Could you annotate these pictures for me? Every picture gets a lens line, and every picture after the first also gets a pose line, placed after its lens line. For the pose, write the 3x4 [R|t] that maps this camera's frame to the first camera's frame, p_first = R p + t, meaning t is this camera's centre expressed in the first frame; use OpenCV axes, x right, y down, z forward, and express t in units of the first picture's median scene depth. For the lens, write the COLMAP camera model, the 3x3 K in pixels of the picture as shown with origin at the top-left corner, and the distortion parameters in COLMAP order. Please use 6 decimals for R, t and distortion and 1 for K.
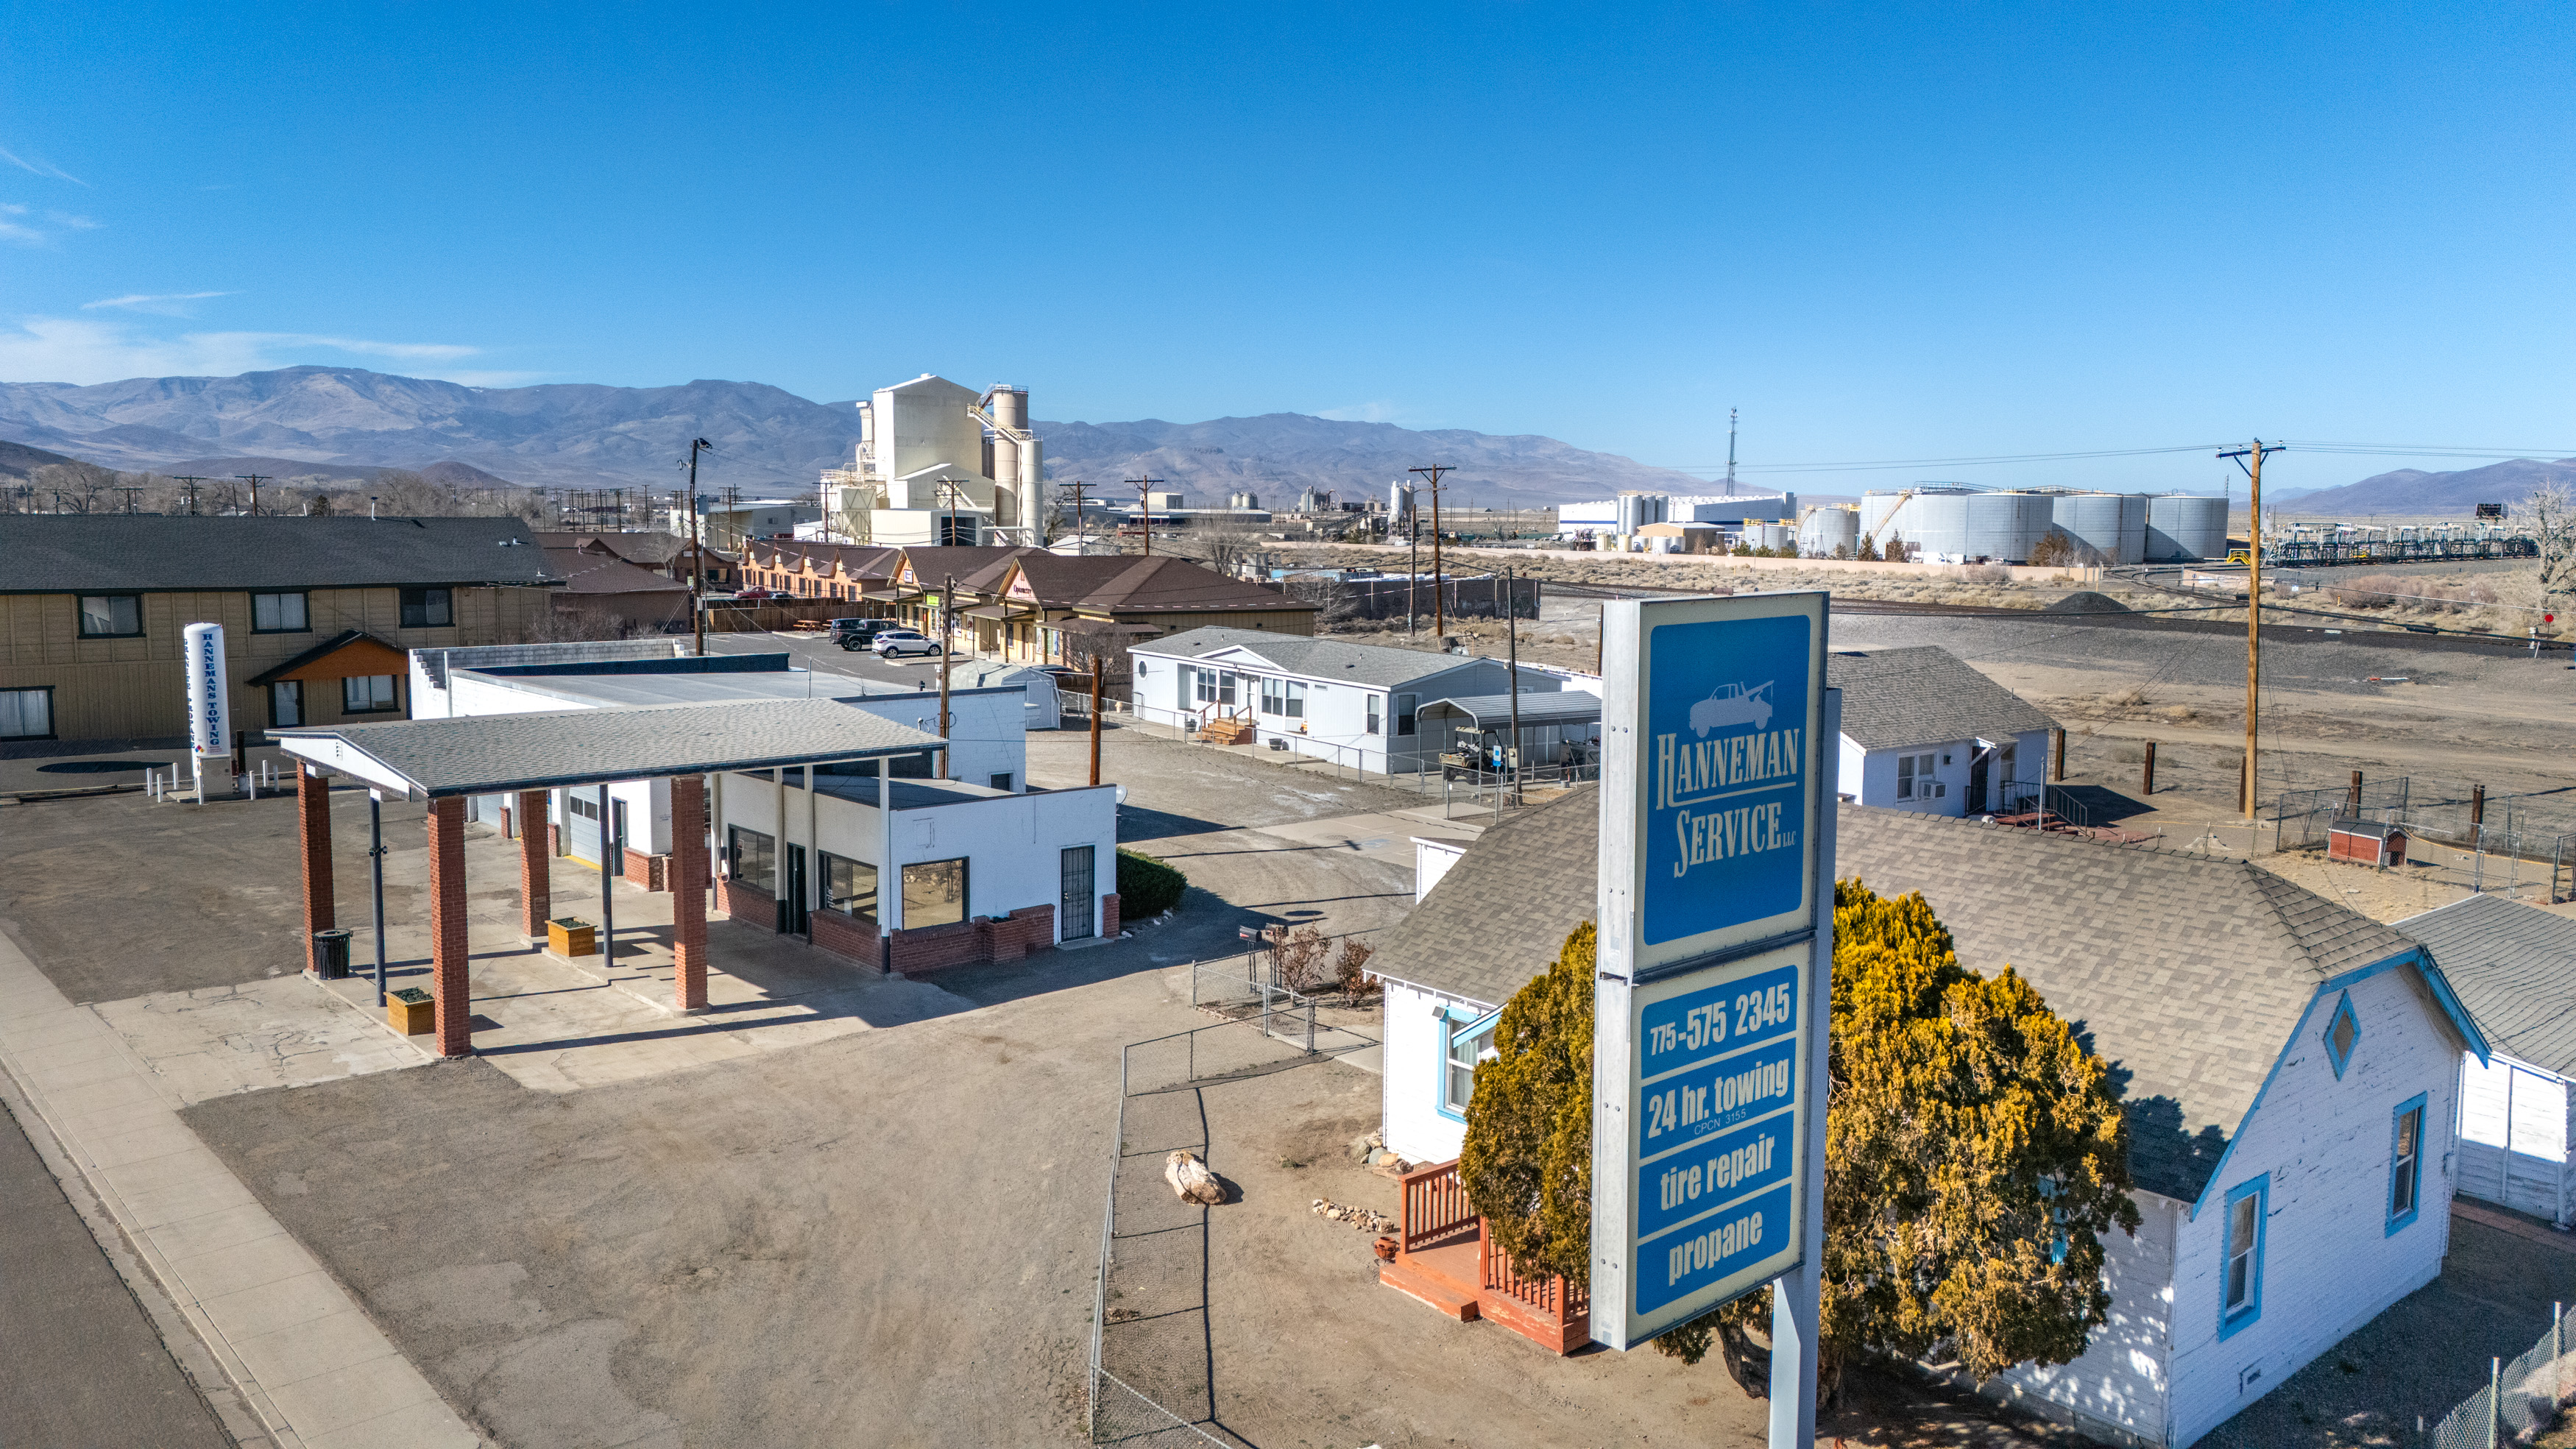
lens RADIAL K [[1878.3, 0, 1285.0], [0, 1878.3, 721.4], [0, 0, 1]] dist [0.083897, -0.075106]
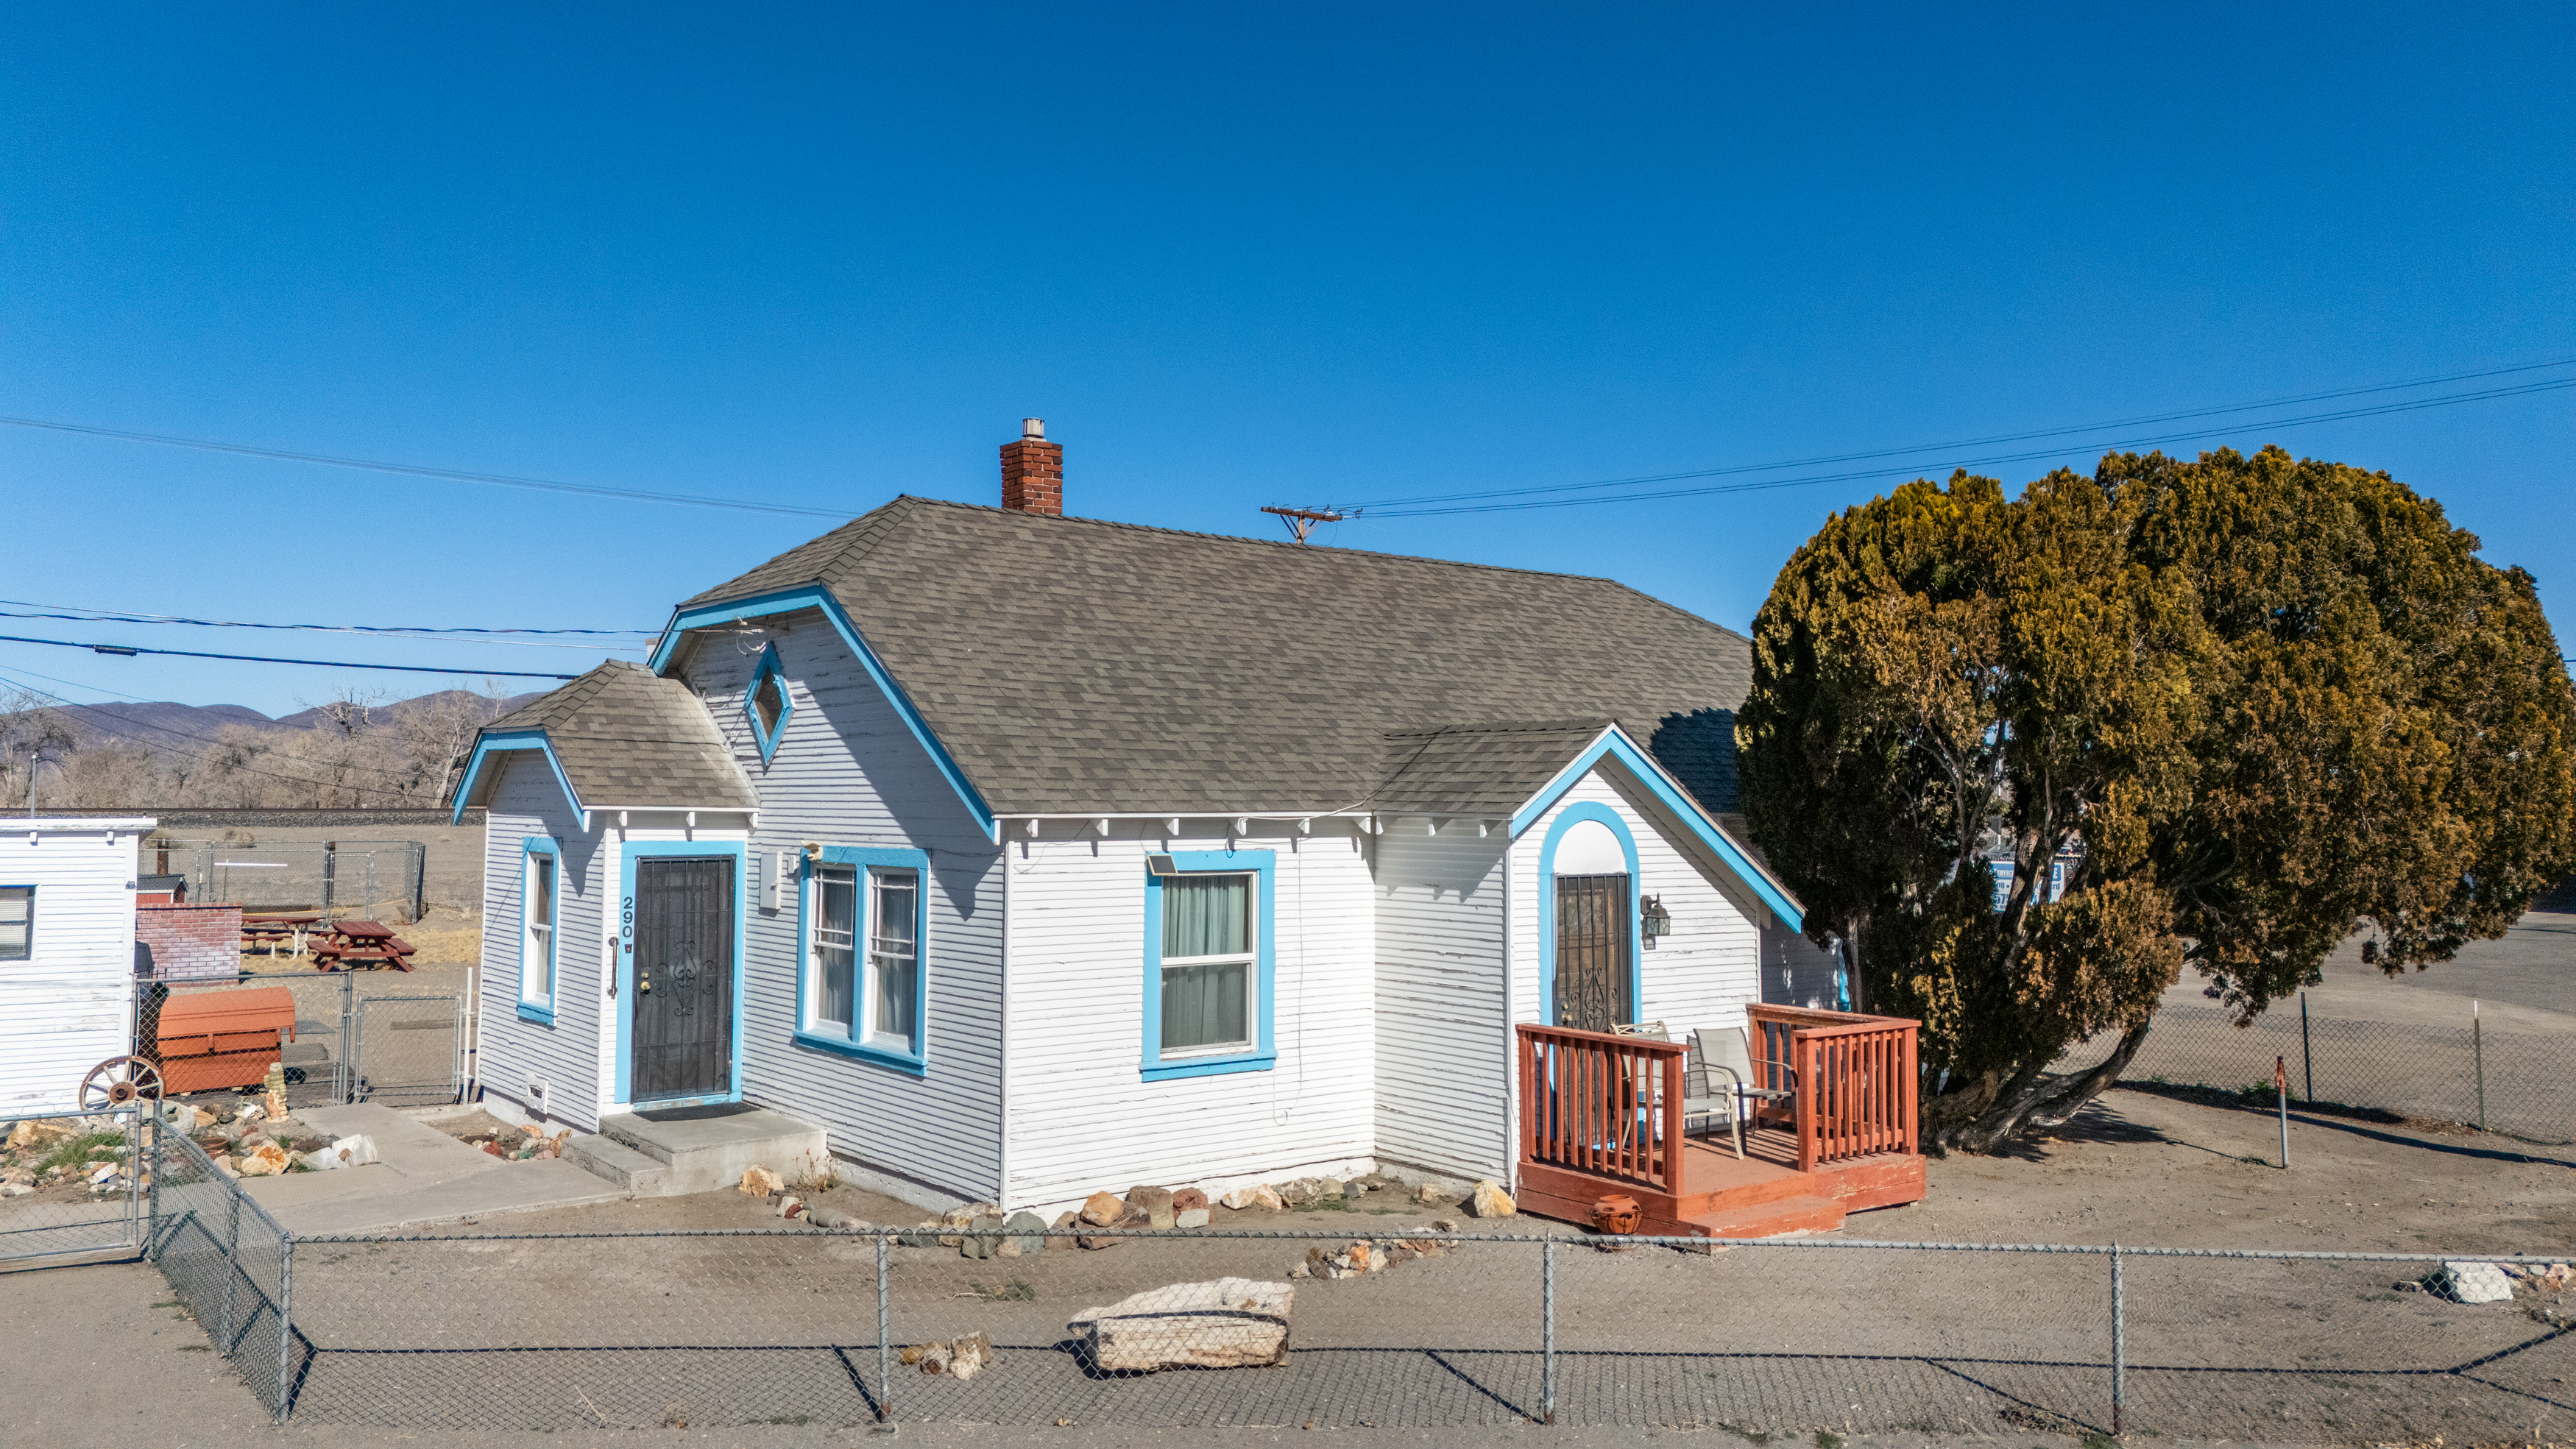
lens RADIAL K [[1874.3, 0, 1286.0], [0, 1874.3, 735.5], [0, 0, 1]] dist [0.081490, -0.075554]
pose [[0.049252, 0.025821, 0.998453, -0.188183], [0.108260, 0.993638, -0.031037, 0.063733], [-0.992902, 0.109621, 0.046143, 0.429432]]
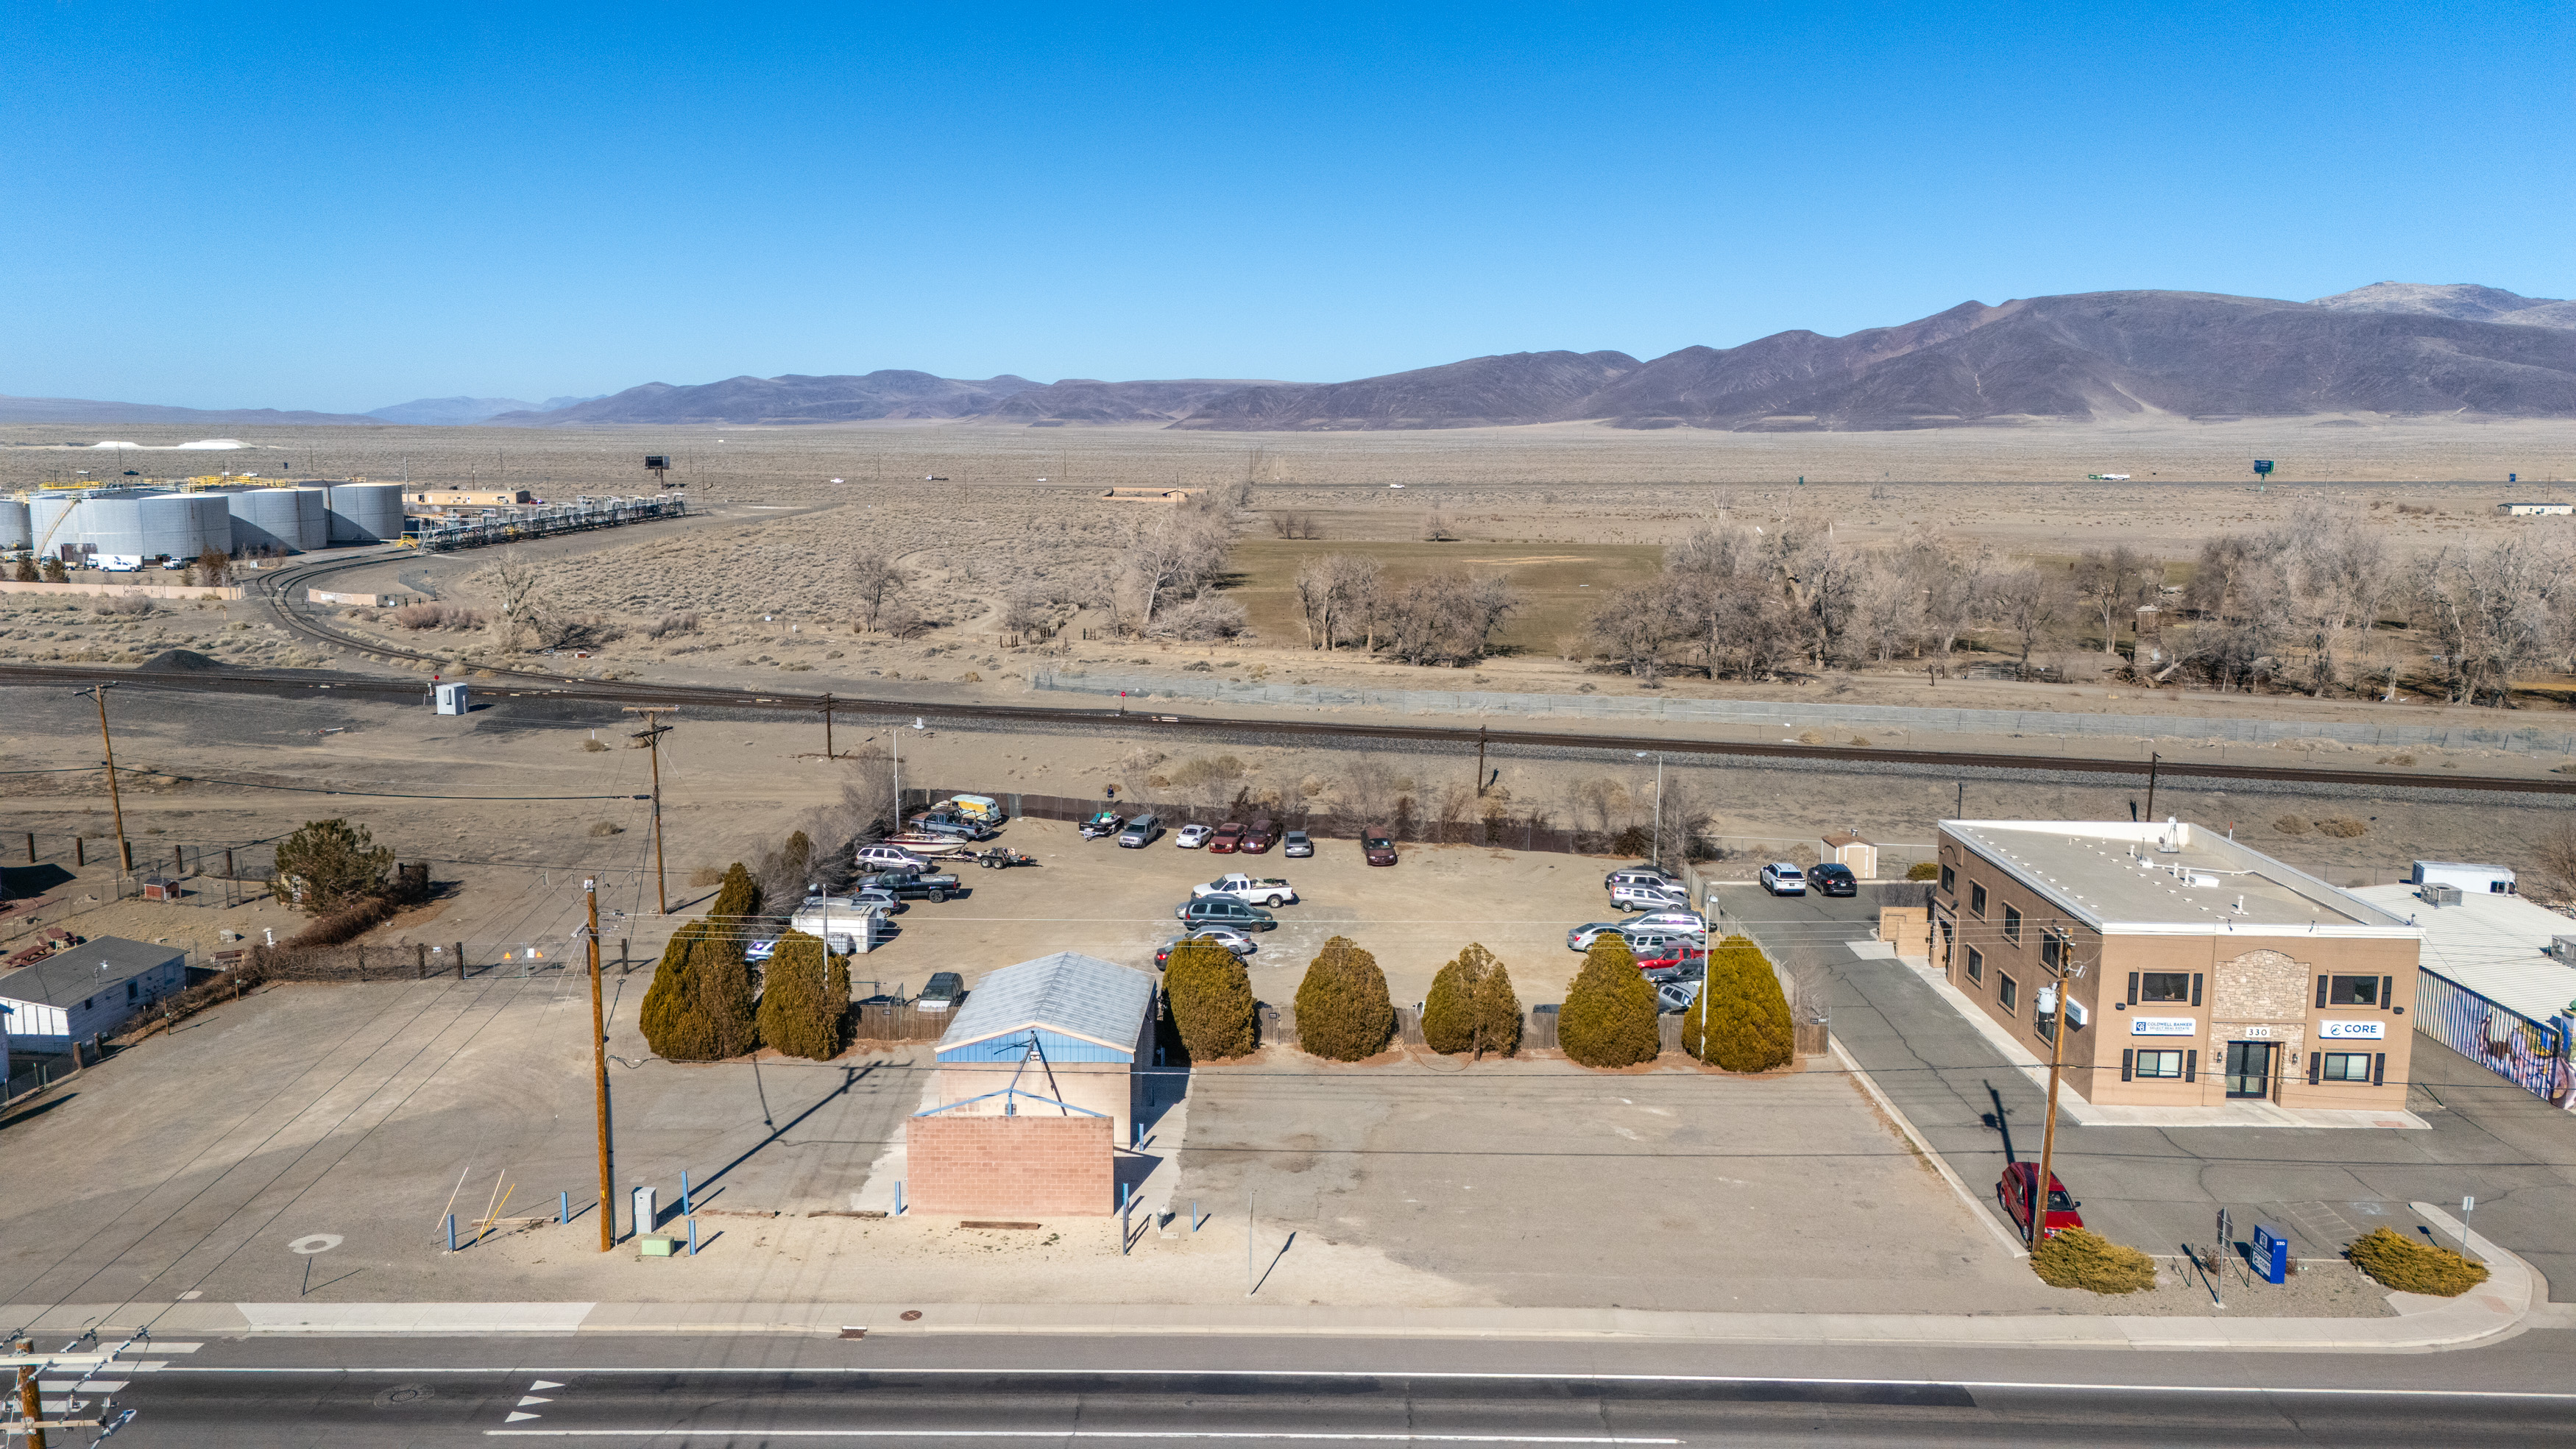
lens RADIAL K [[1878.3, 0, 1285.0], [0, 1878.3, 721.4], [0, 0, 1]] dist [0.083897, -0.075106]
pose [[0.667899, -0.120111, 0.734496, -0.113185], [0.084238, 0.992750, 0.085743, -0.171287], [-0.739470, 0.004605, 0.673174, -1.161860]]
